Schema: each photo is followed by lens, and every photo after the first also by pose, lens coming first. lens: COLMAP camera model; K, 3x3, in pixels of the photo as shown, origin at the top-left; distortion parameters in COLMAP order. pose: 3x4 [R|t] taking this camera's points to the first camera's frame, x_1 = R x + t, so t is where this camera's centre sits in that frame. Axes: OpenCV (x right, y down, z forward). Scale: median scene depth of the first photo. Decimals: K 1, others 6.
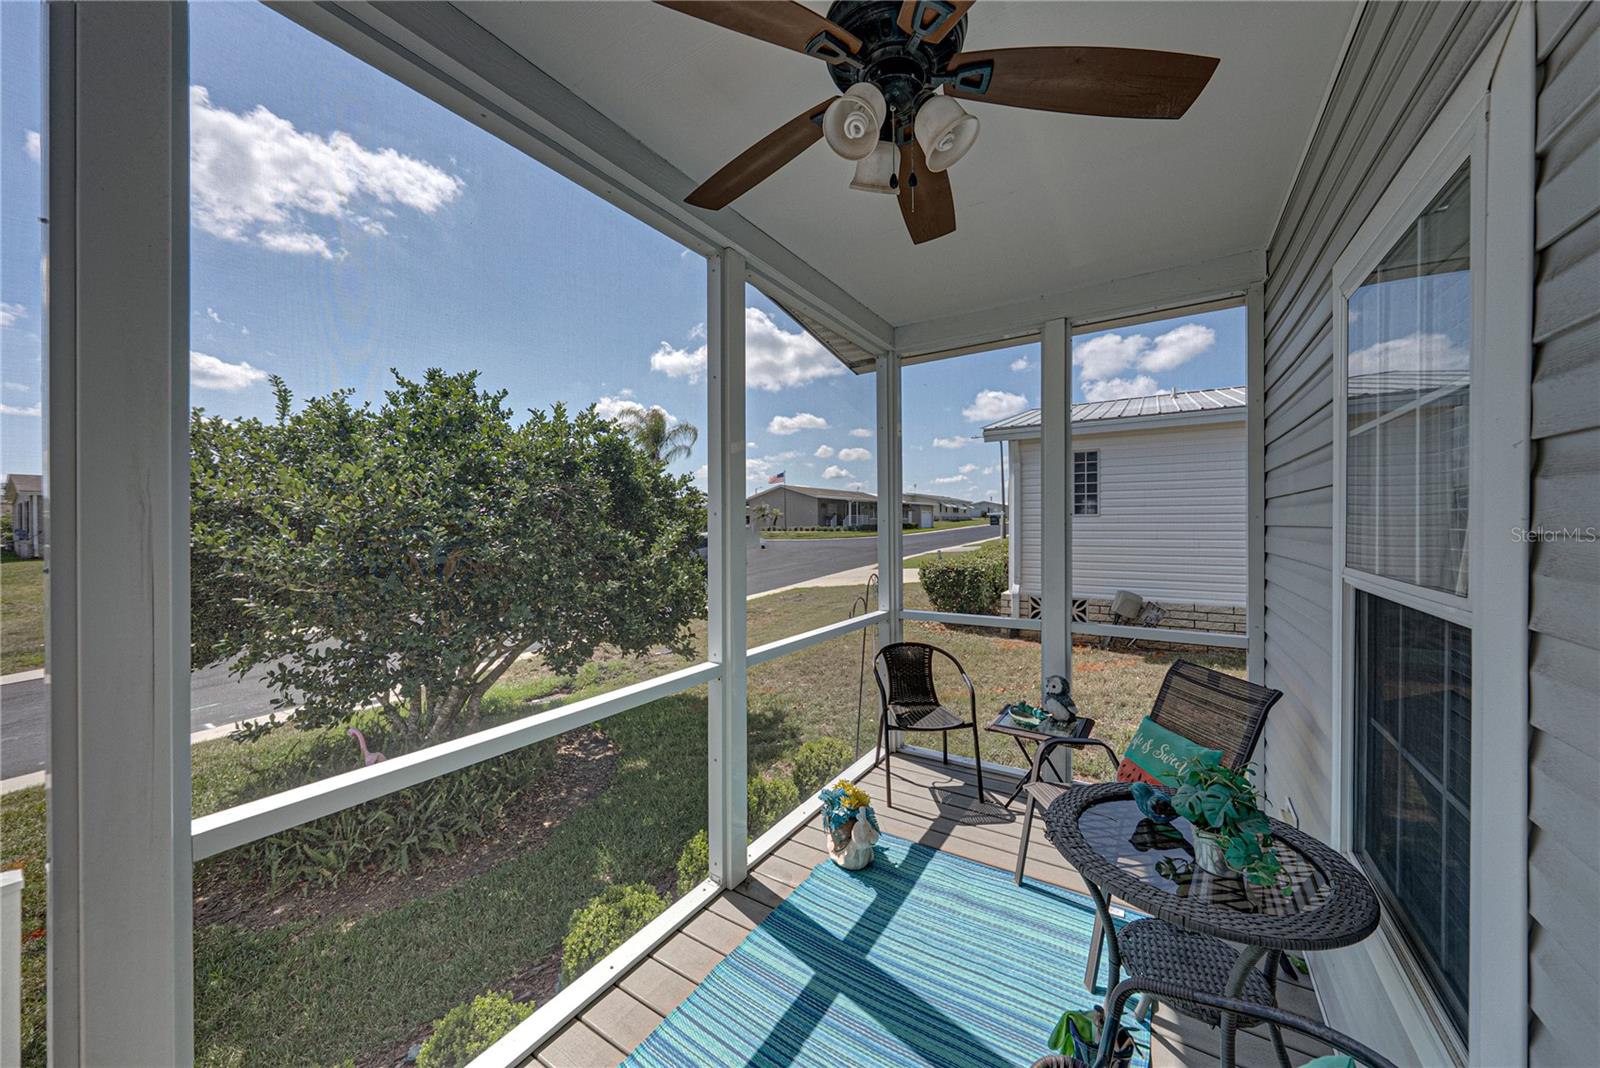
lens RADIAL K [[568.8, 0, 797.8], [0, 568.8, 524.6], [0, 0, 1]] dist [-0.001562, -0.000103]
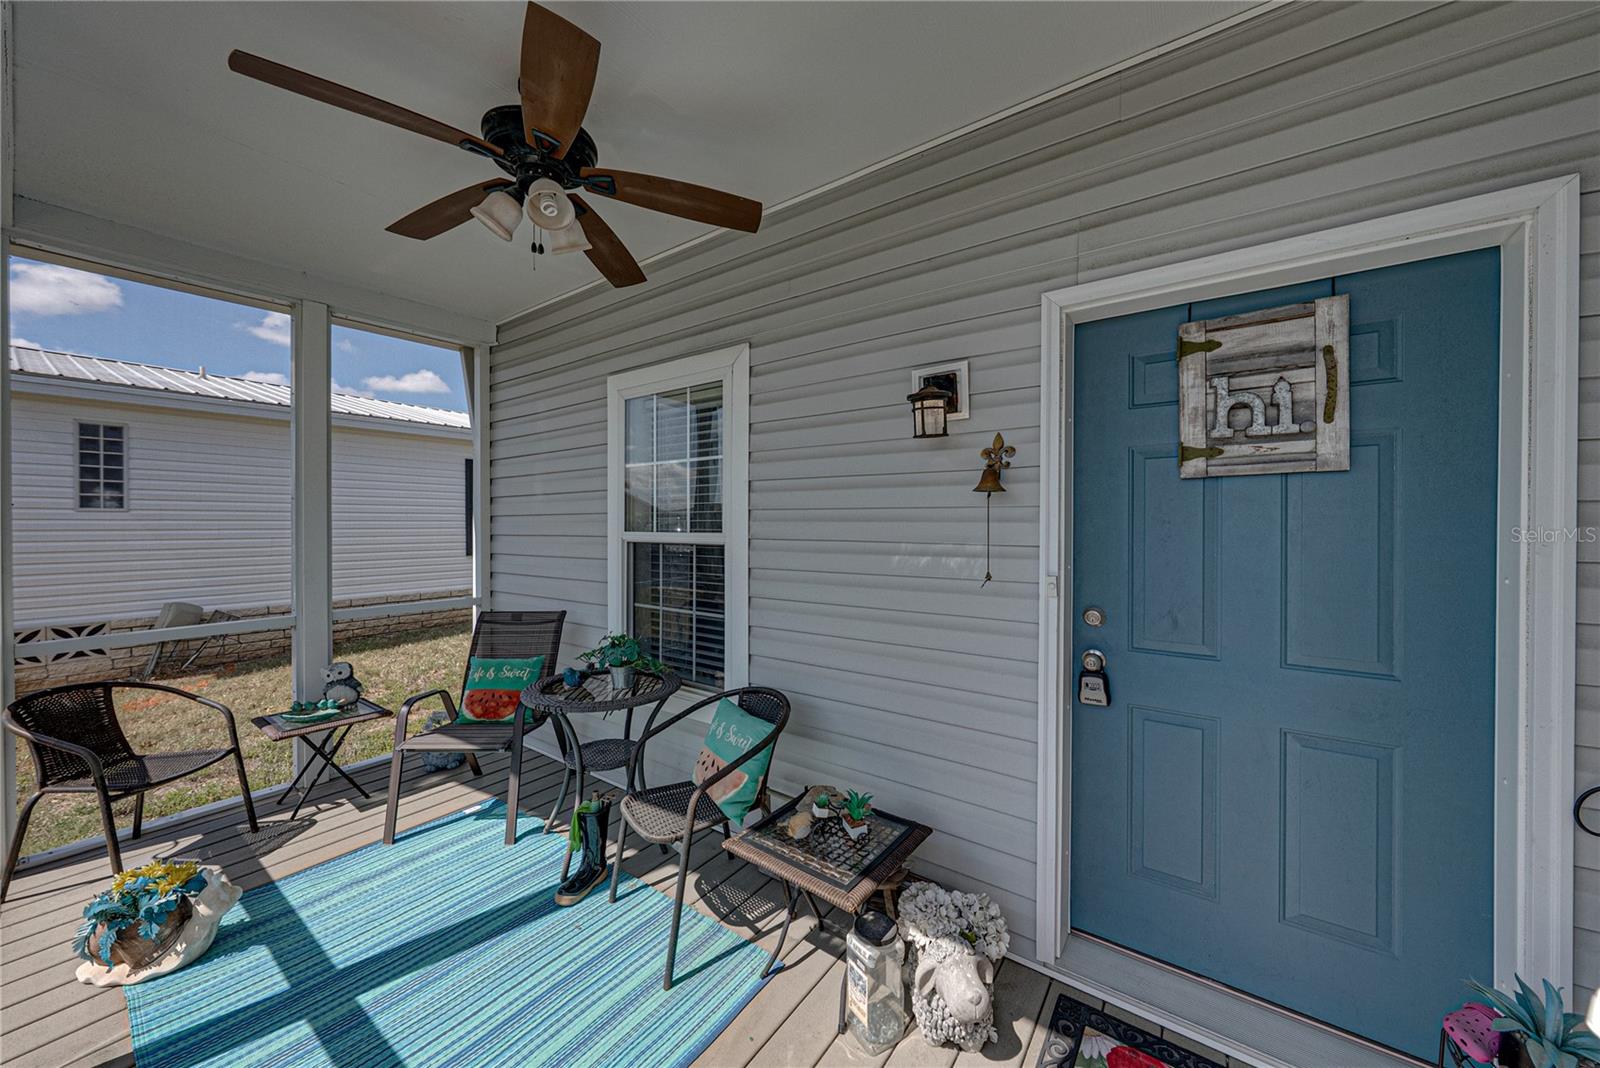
lens RADIAL K [[568.8, 0, 798.5], [0, 568.8, 532.2], [0, 0, 1]] dist [-0.001562, -0.000103]
pose [[0.061421, -0.003834, 0.998105, -0.530962], [0.002299, 0.999991, 0.003700, 0.036573], [-0.998109, 0.002067, 0.061430, 0.139514]]
